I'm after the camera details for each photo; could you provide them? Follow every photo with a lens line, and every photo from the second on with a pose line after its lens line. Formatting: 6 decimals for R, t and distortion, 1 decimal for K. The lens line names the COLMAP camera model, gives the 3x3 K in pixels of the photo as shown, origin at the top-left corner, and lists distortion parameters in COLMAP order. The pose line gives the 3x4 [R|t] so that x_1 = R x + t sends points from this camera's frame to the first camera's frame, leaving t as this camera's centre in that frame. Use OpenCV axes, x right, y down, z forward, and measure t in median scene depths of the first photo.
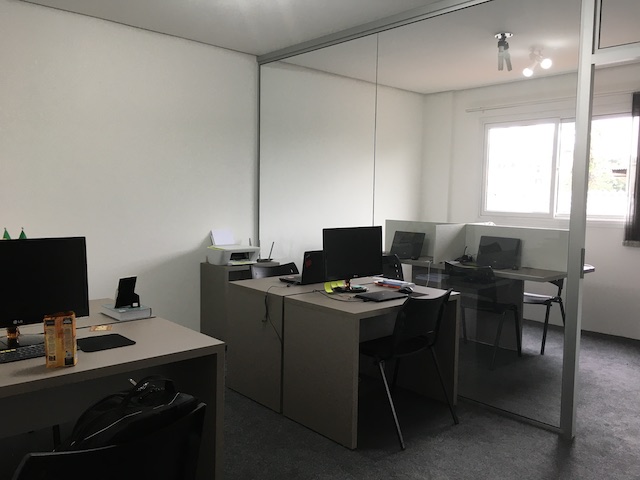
lens RADIAL K [[545.6, 0, 320.0], [0, 545.6, 240.0], [0, 0, 1]] dist [0.017404, -0.014915]
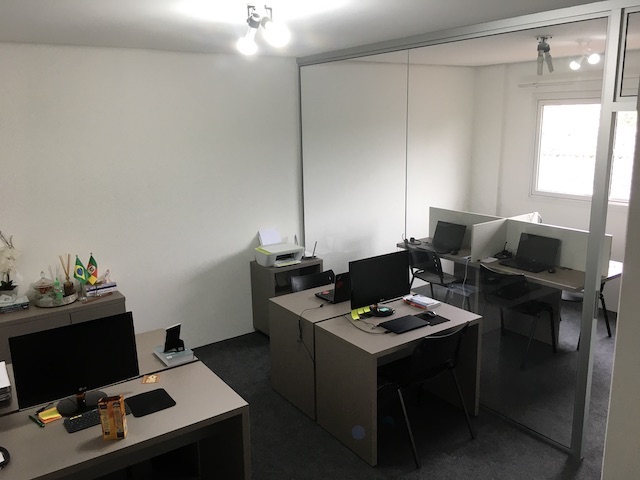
lens RADIAL K [[545.6, 0, 320.0], [0, 545.6, 240.0], [0, 0, 1]] dist [0.017404, -0.014915]
pose [[0.991396, -0.005124, -0.130799, 0.080592], [0.023011, 0.990495, 0.135609, -0.190690], [0.128861, -0.137452, 0.982091, -0.054908]]
